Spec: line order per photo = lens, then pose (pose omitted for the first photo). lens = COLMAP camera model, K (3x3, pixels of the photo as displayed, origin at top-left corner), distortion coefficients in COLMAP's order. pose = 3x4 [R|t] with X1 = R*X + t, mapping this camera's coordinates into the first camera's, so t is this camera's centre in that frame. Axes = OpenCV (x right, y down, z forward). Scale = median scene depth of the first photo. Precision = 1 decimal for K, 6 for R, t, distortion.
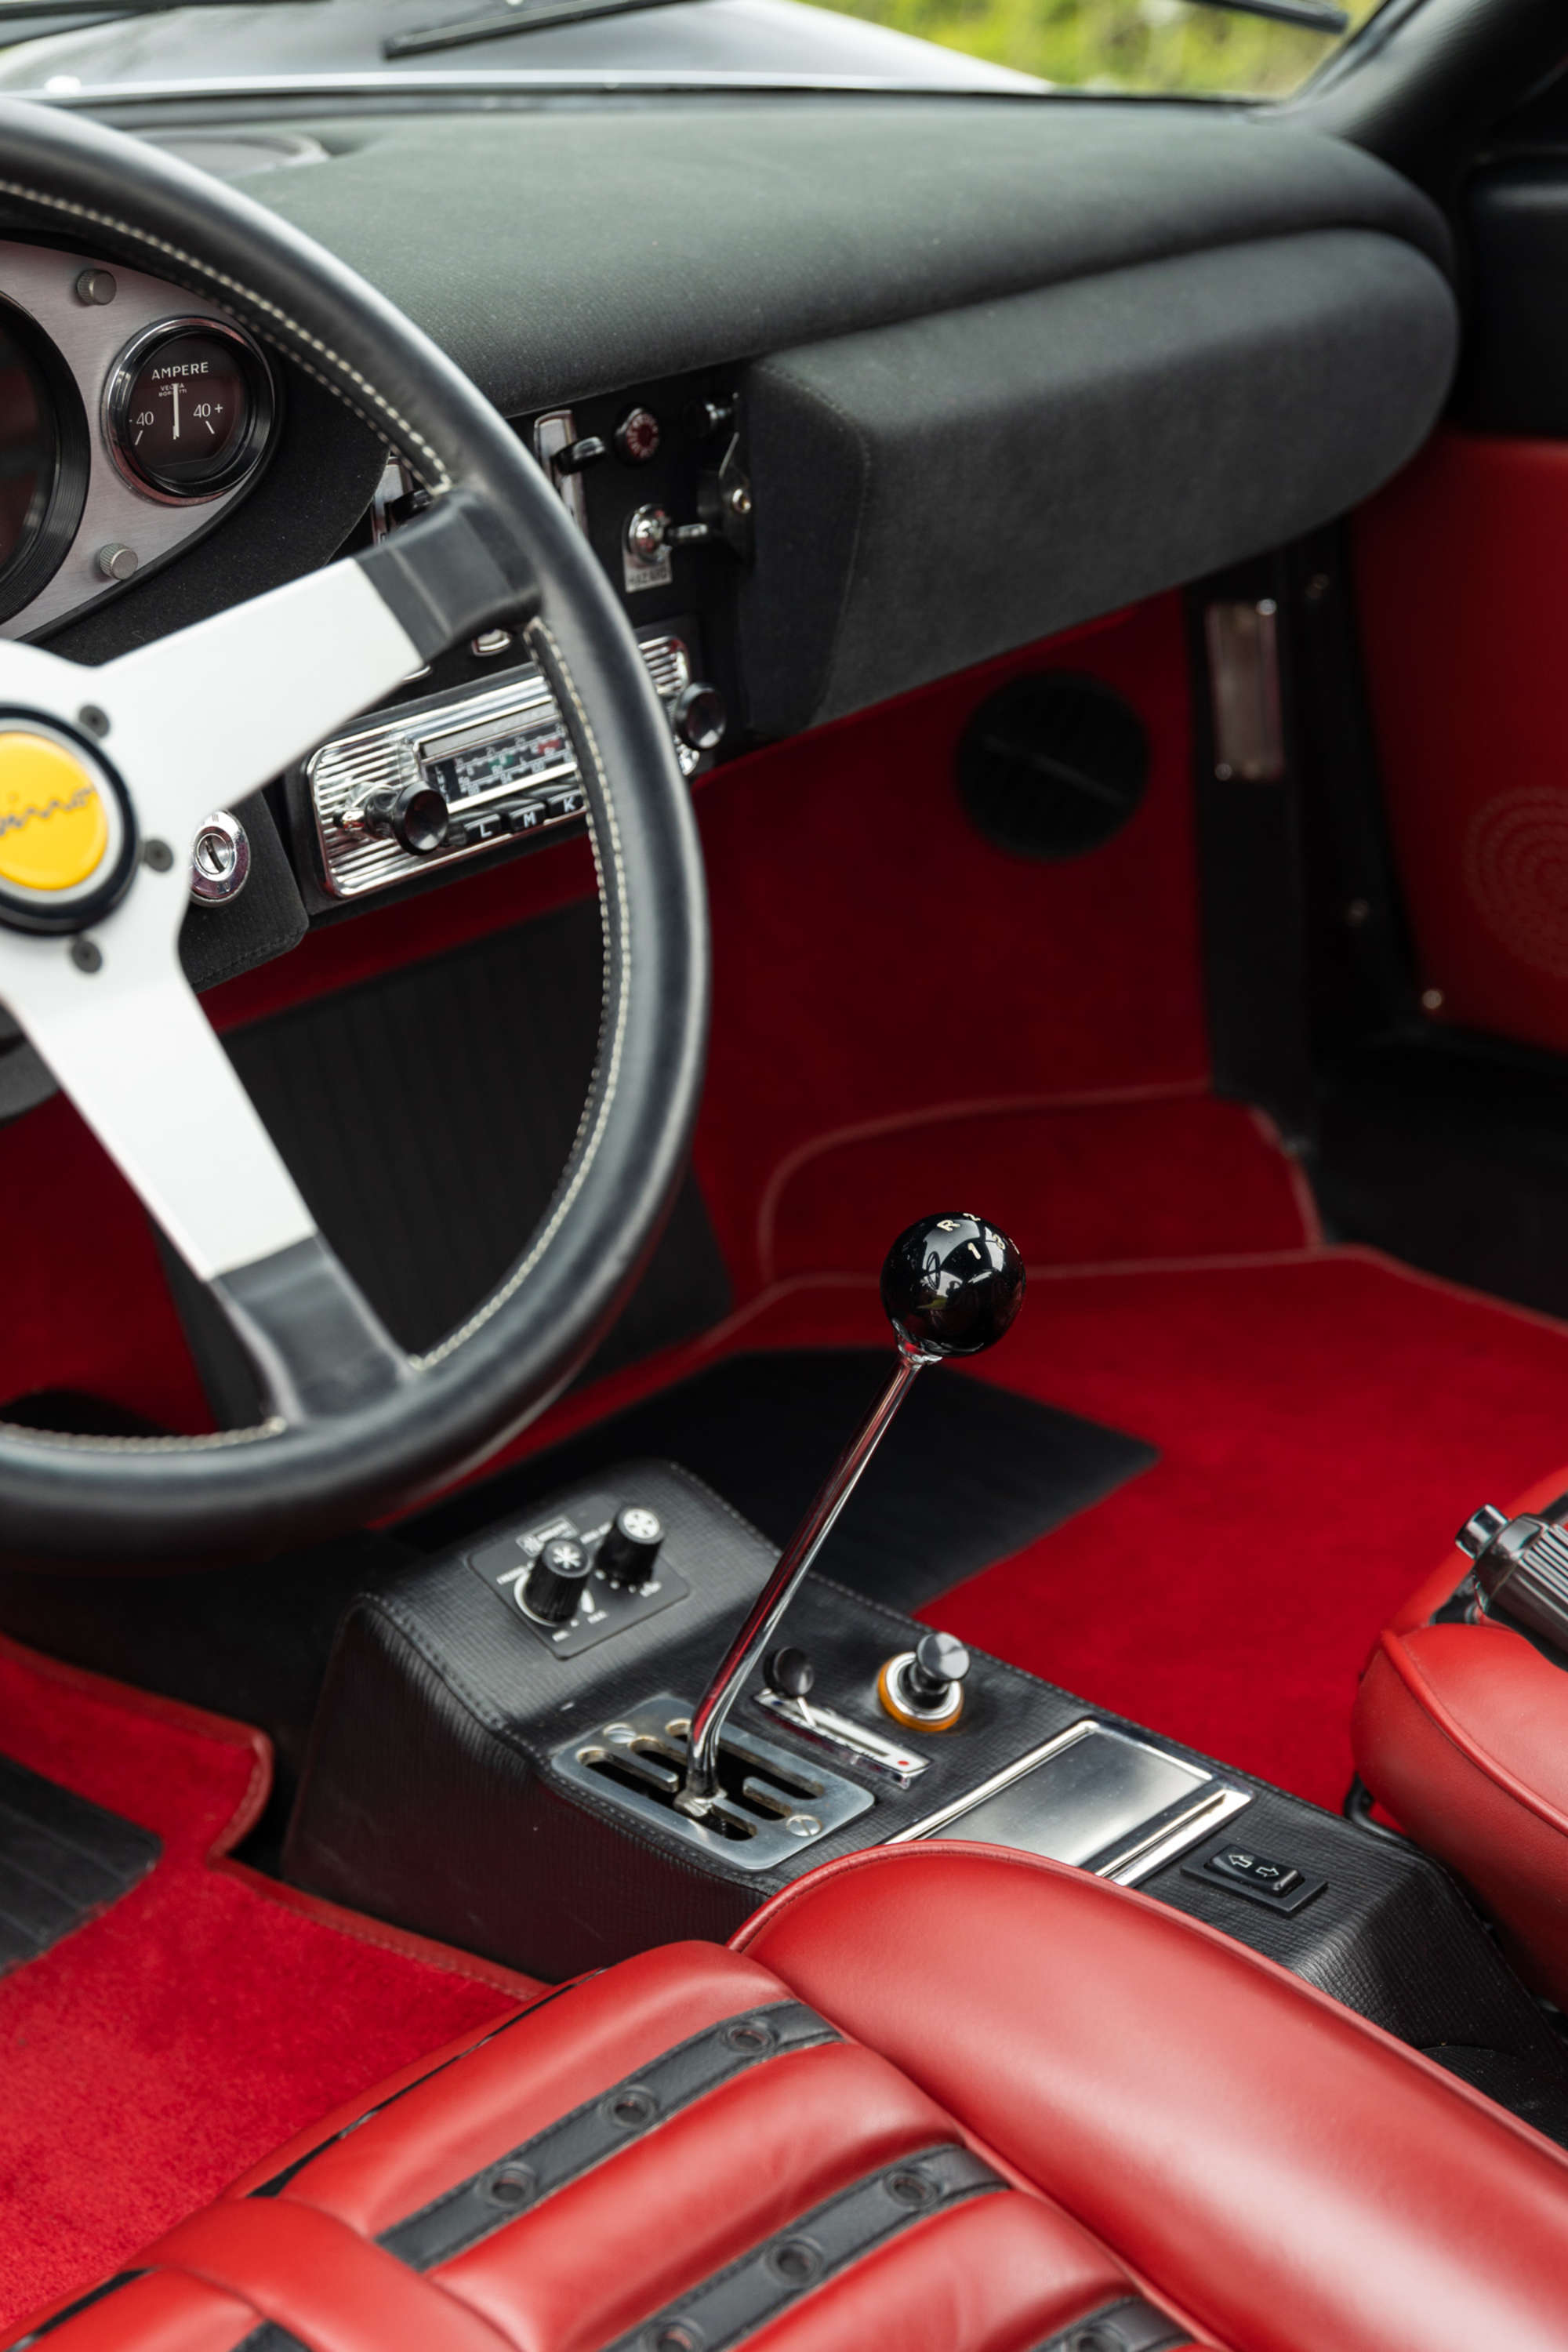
lens RADIAL K [[3616.3, 0, 767.4], [0, 3616.3, 1192.9], [0, 0, 1]] dist [-0.016915, 0.000000]
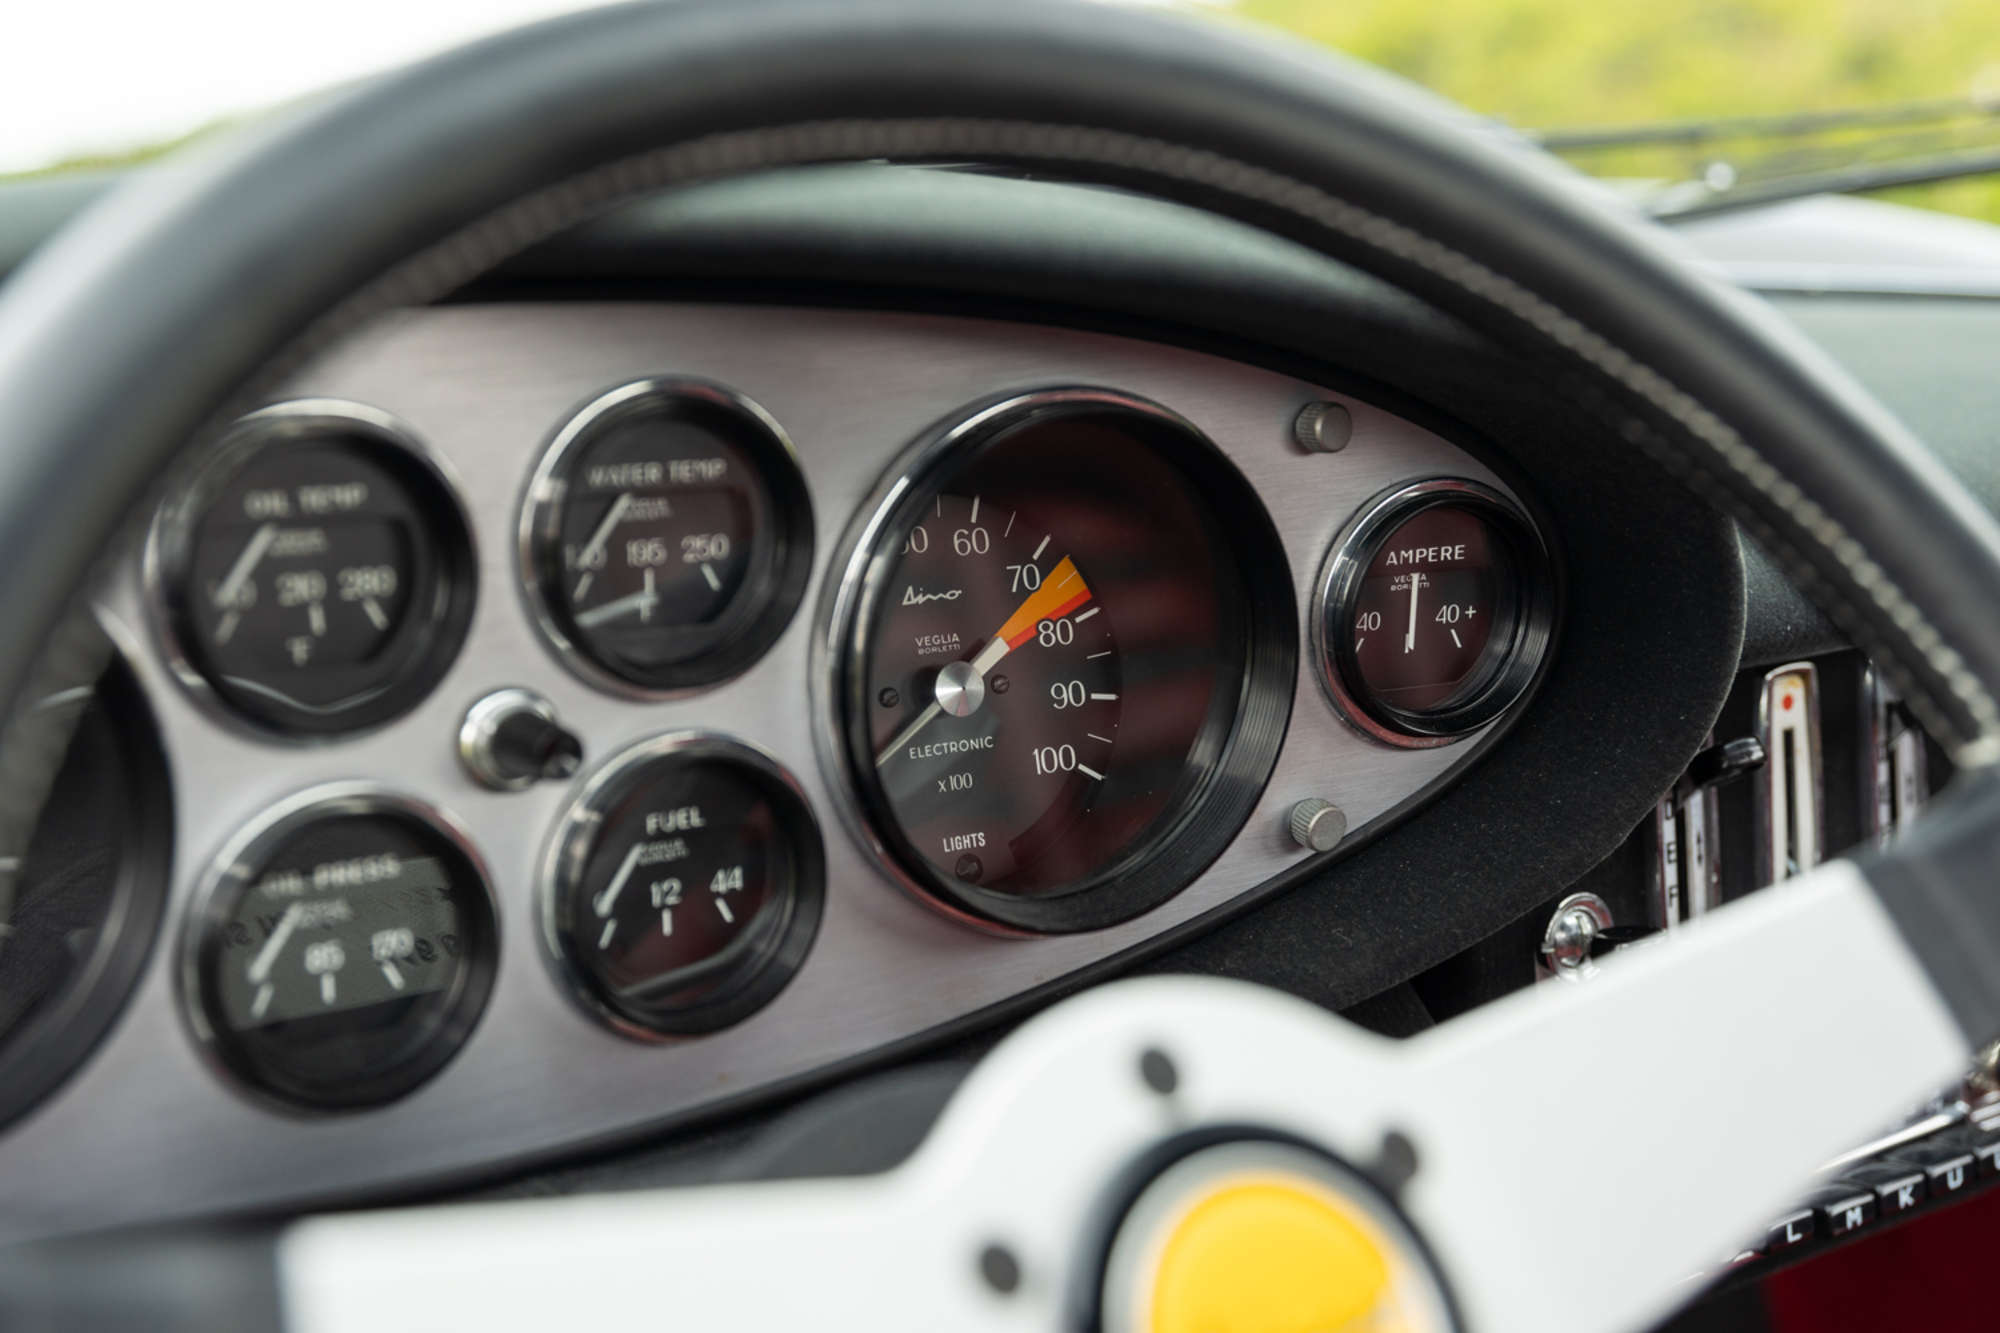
lens RADIAL K [[2917.9, 0, 986.8], [0, 2917.9, 668.4], [0, 0, 1]] dist [-0.015419, 0.000000]
pose [[0.977843, 0.039617, -0.205558, -0.118242], [-0.082312, 0.975601, -0.203536, -0.079579], [0.192479, 0.215946, 0.957246, 0.418780]]
